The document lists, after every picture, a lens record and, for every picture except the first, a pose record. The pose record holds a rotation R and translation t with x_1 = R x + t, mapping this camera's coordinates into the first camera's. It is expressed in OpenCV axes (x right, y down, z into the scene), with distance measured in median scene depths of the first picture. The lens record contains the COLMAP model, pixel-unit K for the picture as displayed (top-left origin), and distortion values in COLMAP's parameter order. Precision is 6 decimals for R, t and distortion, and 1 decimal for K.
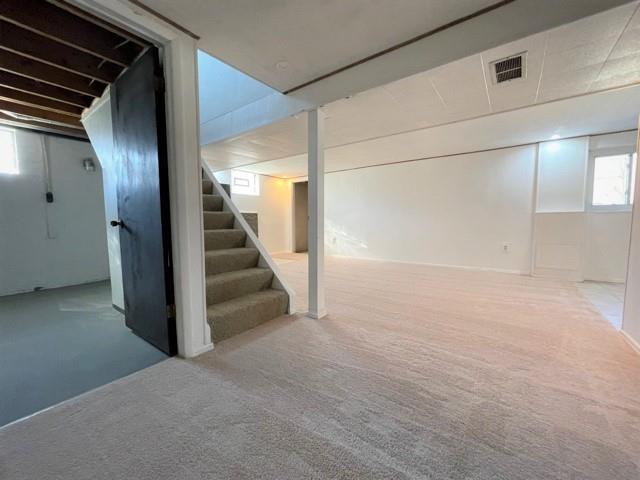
lens RADIAL K [[258.9, 0, 317.8], [0, 258.9, 241.9], [0, 0, 1]] dist [0.002233, -0.000034]
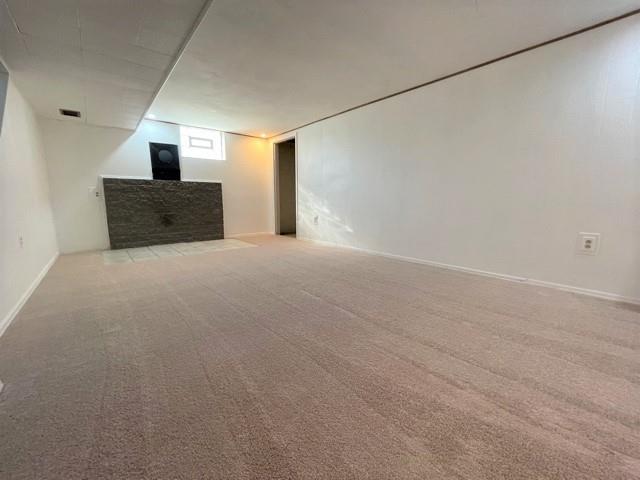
lens RADIAL K [[258.9, 0, 321.0], [0, 258.9, 240.0], [0, 0, 1]] dist [0.002233, -0.000034]
pose [[0.976433, 0.039094, -0.212248, 0.240731], [-0.022152, 0.996417, 0.081619, -0.010136], [0.214679, -0.074994, 0.973801, 0.297276]]
